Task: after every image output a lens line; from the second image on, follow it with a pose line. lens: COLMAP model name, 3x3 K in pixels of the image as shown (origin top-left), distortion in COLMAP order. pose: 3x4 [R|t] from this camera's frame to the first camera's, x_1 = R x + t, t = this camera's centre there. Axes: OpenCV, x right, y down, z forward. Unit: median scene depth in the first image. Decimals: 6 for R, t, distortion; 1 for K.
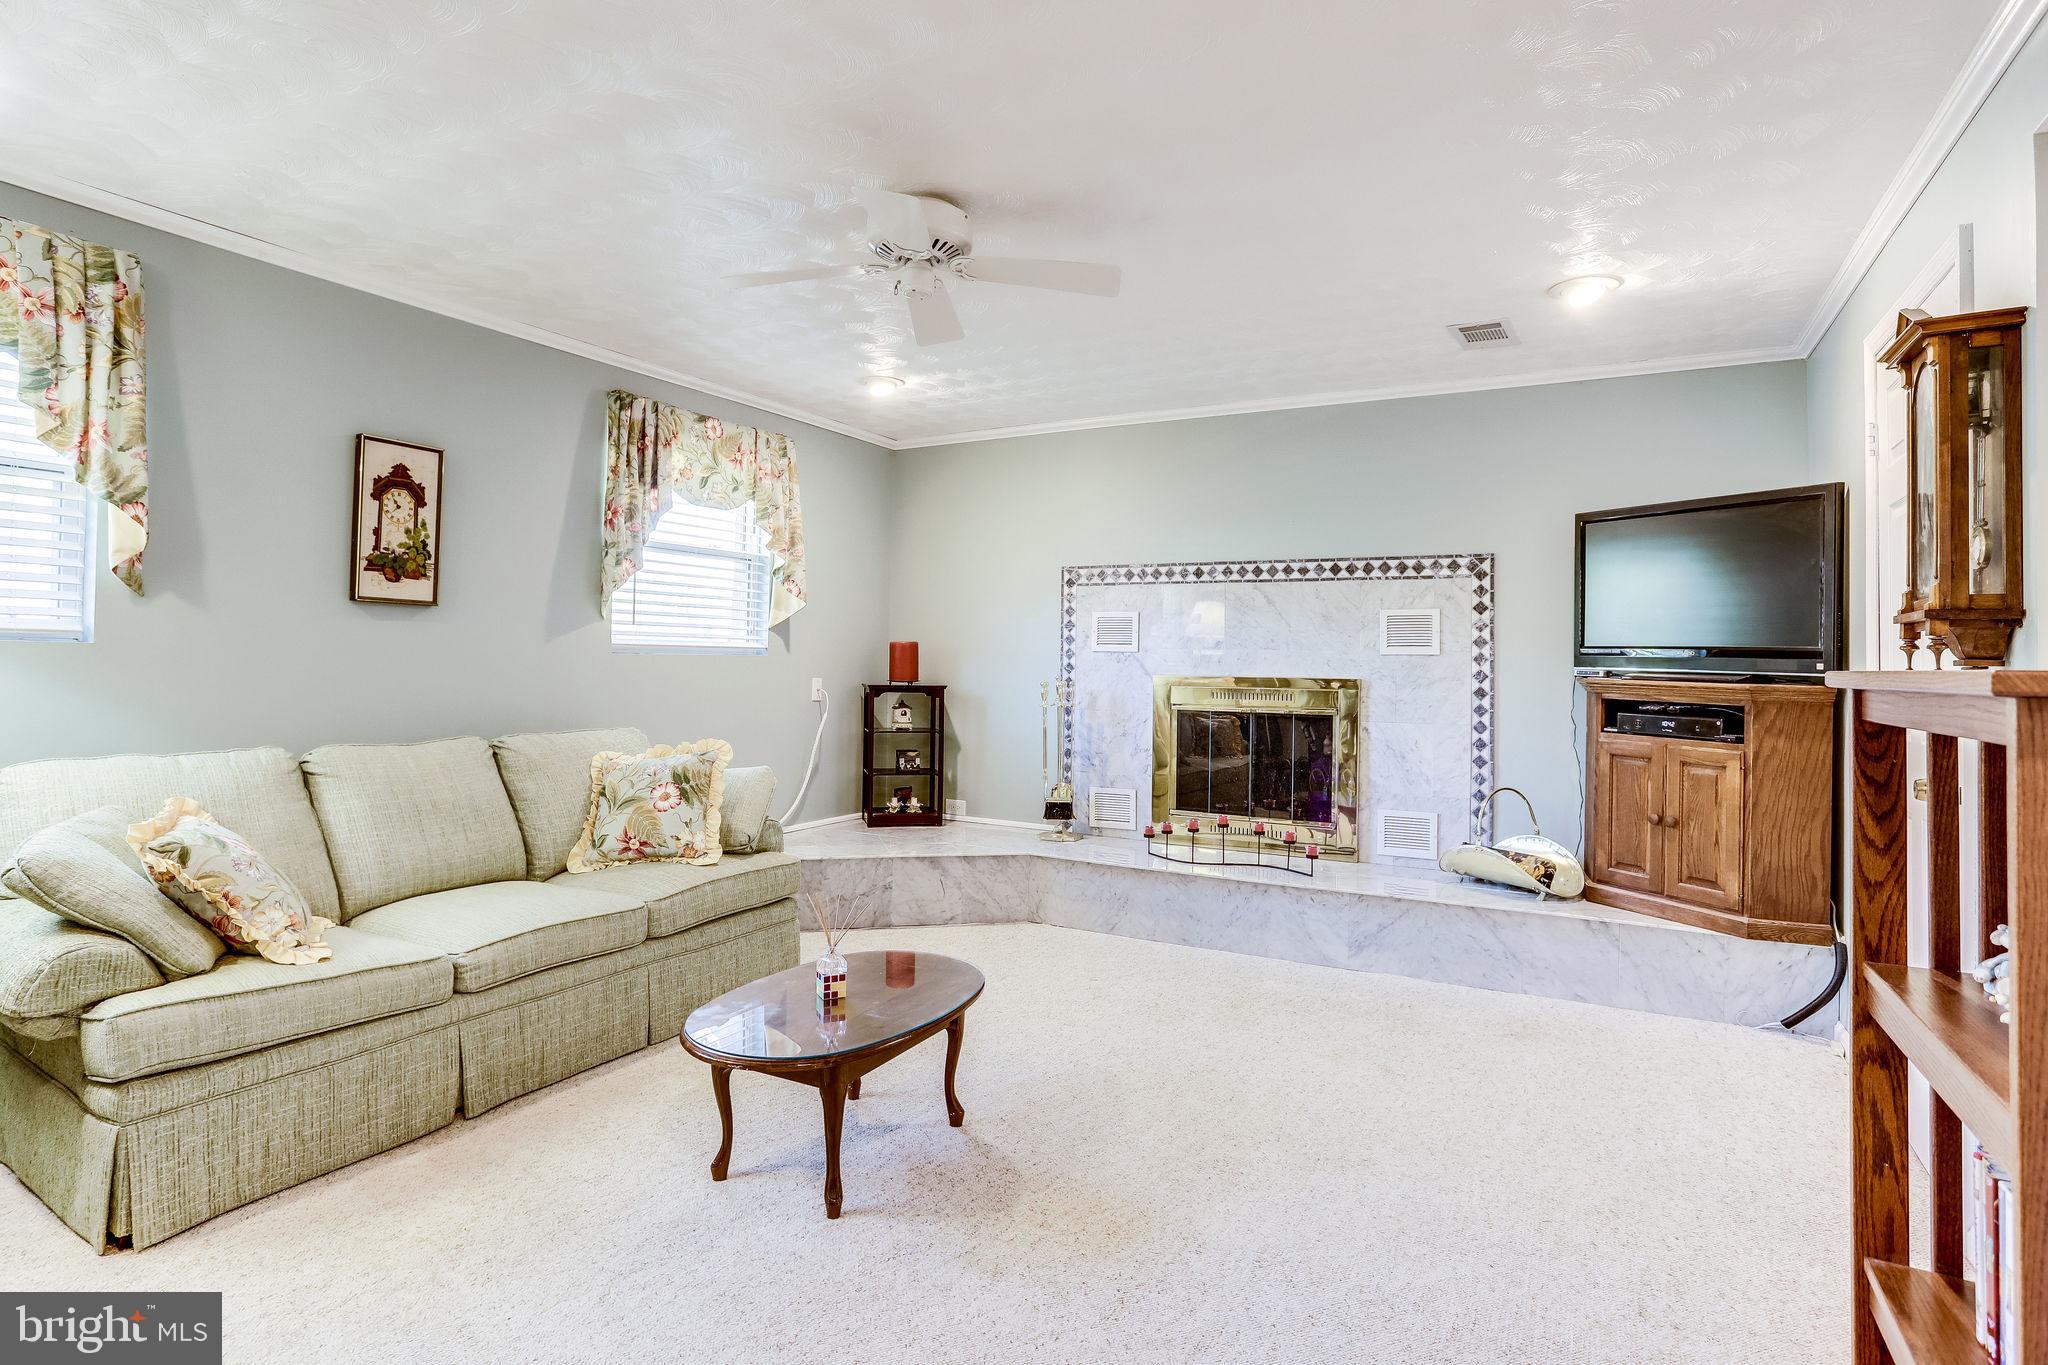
lens RADIAL K [[1005.0, 0, 1034.6], [0, 1005.0, 660.3], [0, 0, 1]] dist [-0.056870, 0.032372]
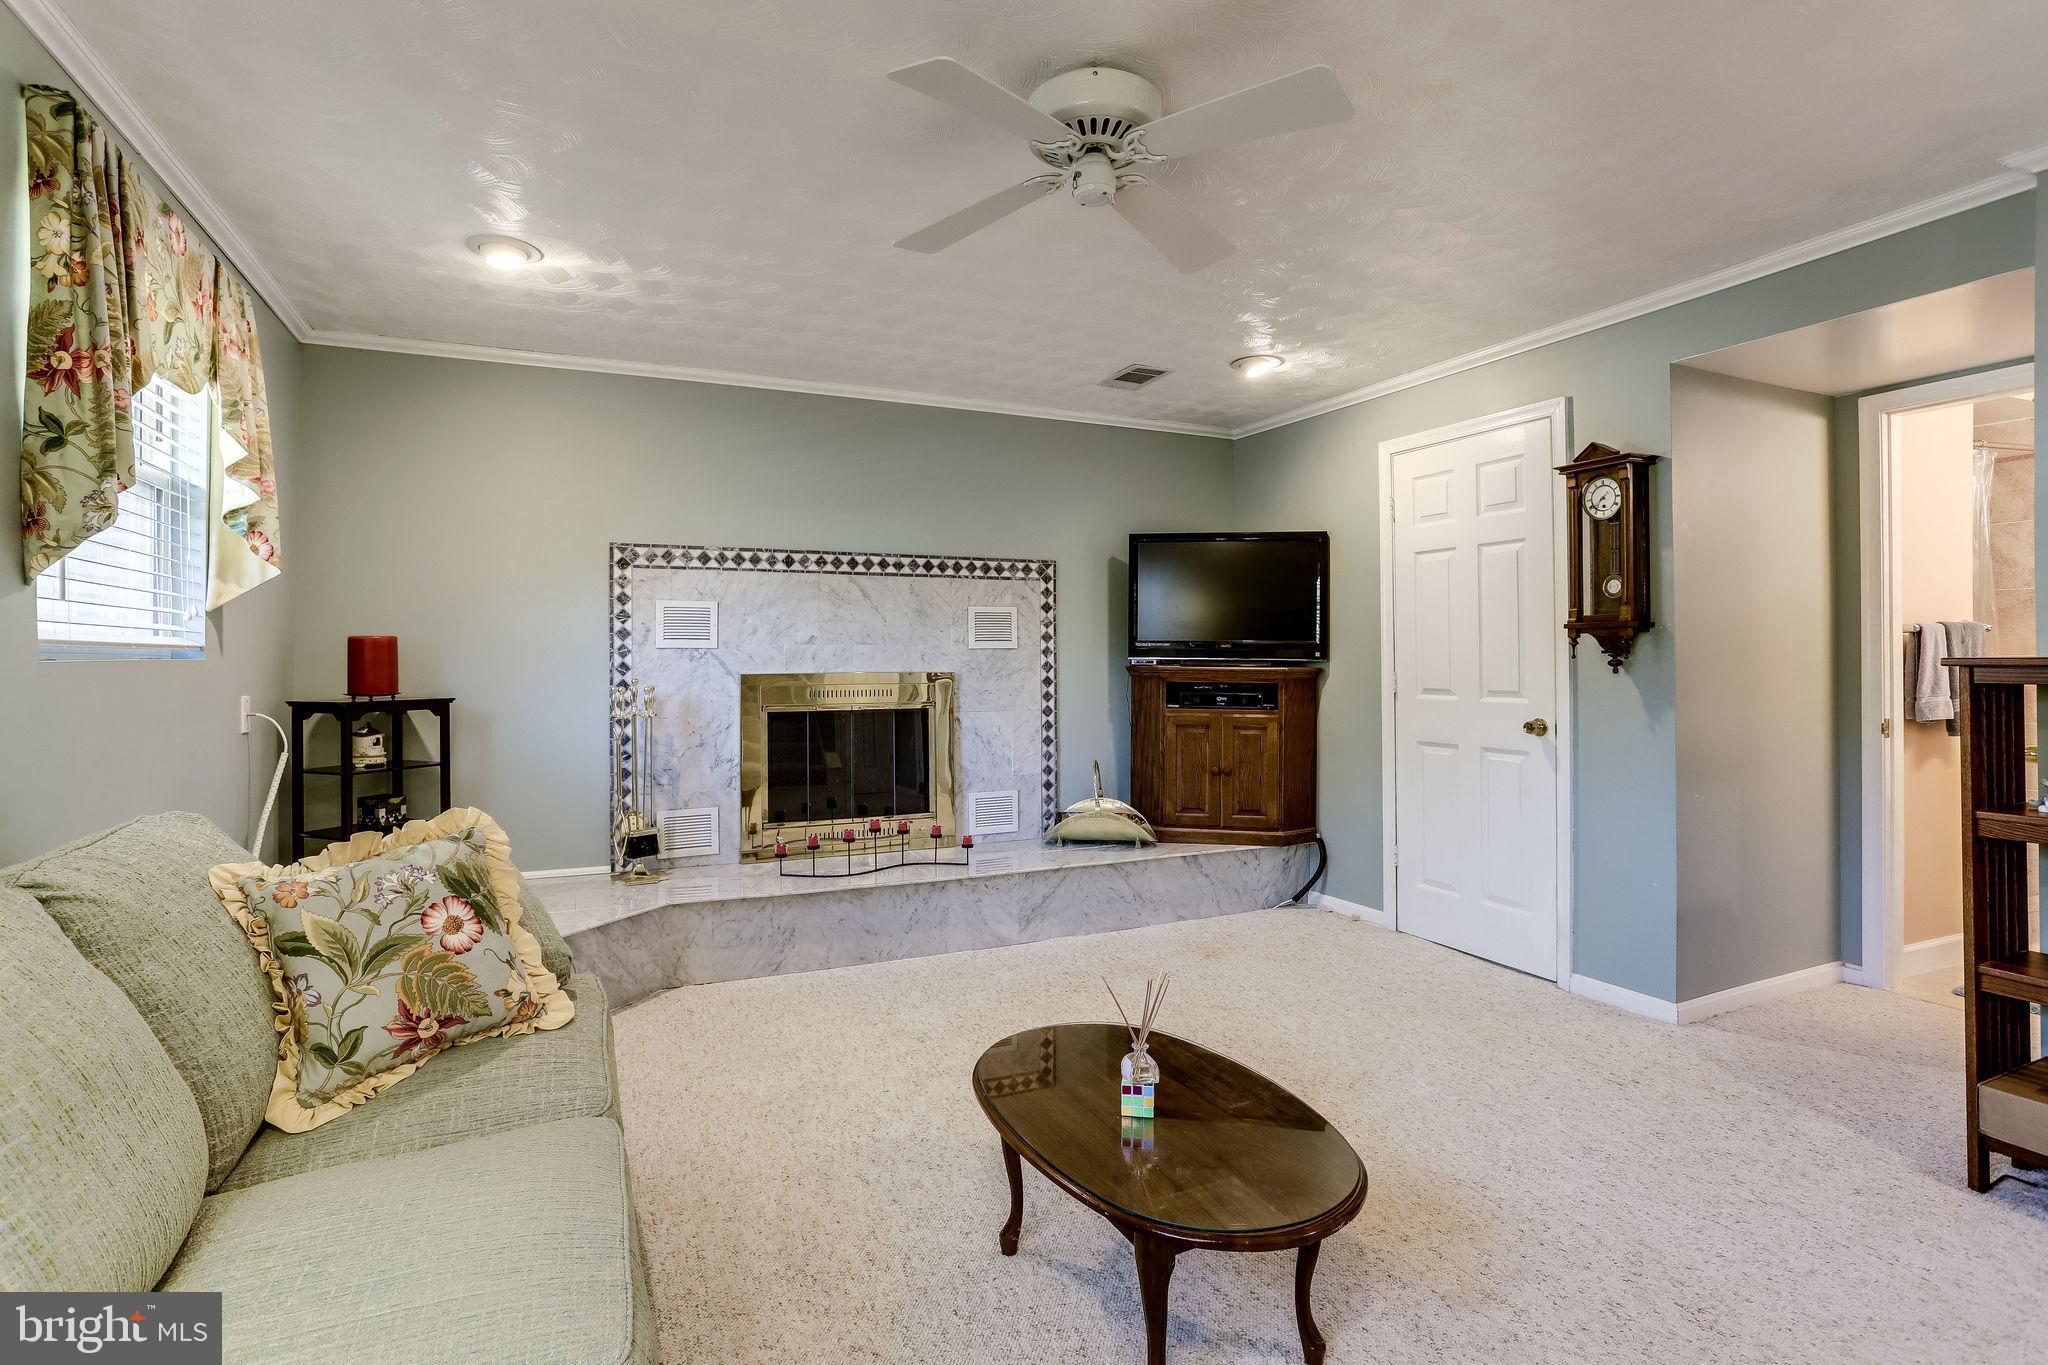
lens RADIAL K [[955.2, 0, 954.7], [0, 955.2, 671.2], [0, 0, 1]] dist [-0.051403, 0.027289]
pose [[0.632291, -0.026445, 0.774279, -0.460974], [0.012738, 0.999637, 0.023741, -0.006148], [-0.774626, -0.005148, 0.632399, 0.369917]]
